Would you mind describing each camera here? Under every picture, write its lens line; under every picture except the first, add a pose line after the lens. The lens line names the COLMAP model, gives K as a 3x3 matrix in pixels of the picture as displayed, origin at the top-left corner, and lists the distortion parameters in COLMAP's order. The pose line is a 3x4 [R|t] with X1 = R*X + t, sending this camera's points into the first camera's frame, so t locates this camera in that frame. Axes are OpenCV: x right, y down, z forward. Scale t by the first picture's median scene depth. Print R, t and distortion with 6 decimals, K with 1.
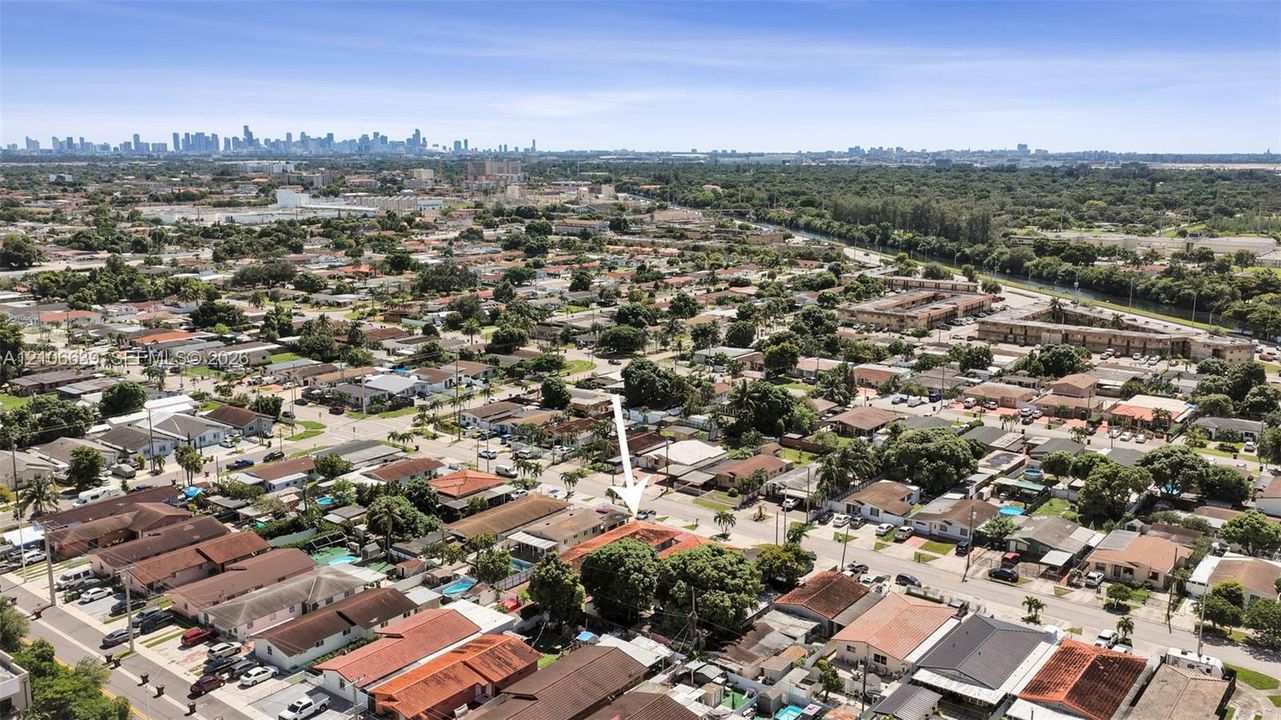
lens RADIAL K [[1078.1, 0, 640.5], [0, 1078.1, 360.0], [0, 0, 1]] dist [0.001458, 0.001865]
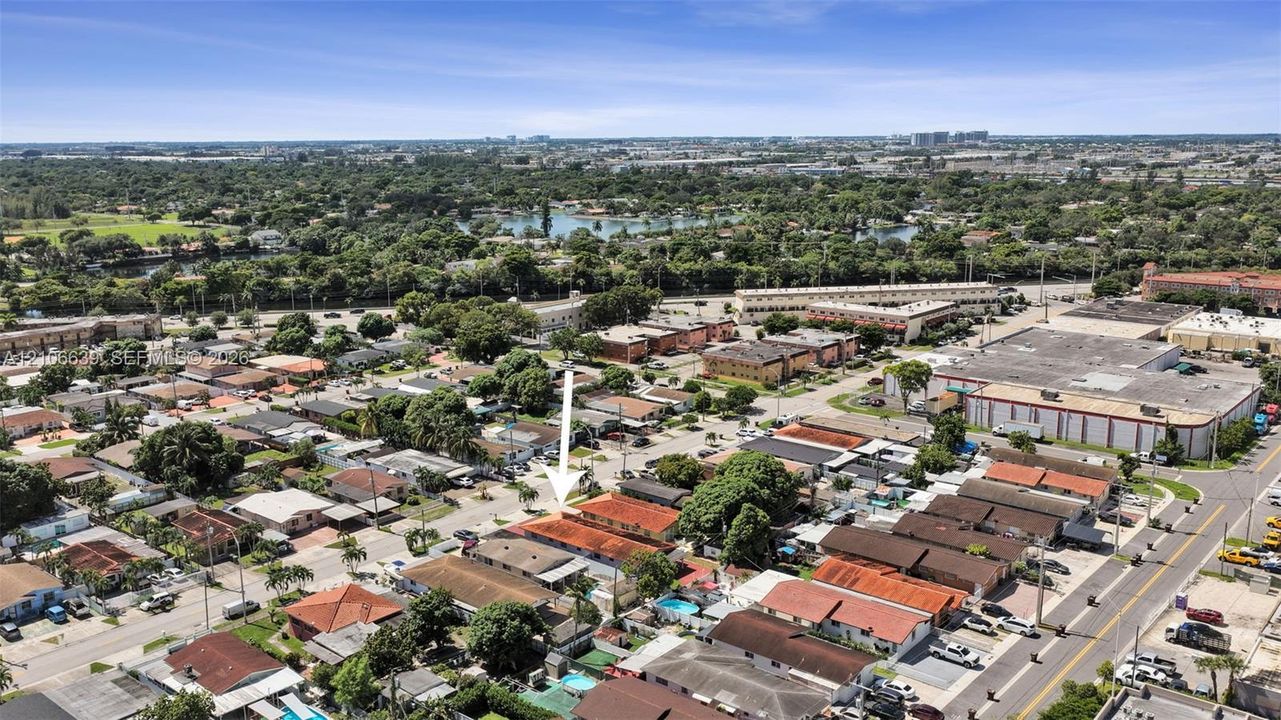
lens RADIAL K [[1078.1, 0, 640.5], [0, 1078.1, 360.0], [0, 0, 1]] dist [0.001458, 0.001865]
pose [[0.038590, -0.209635, 0.977018, -1.145002], [0.197884, 0.959986, 0.198164, -0.204447], [-0.979465, 0.185689, 0.078529, 1.008535]]
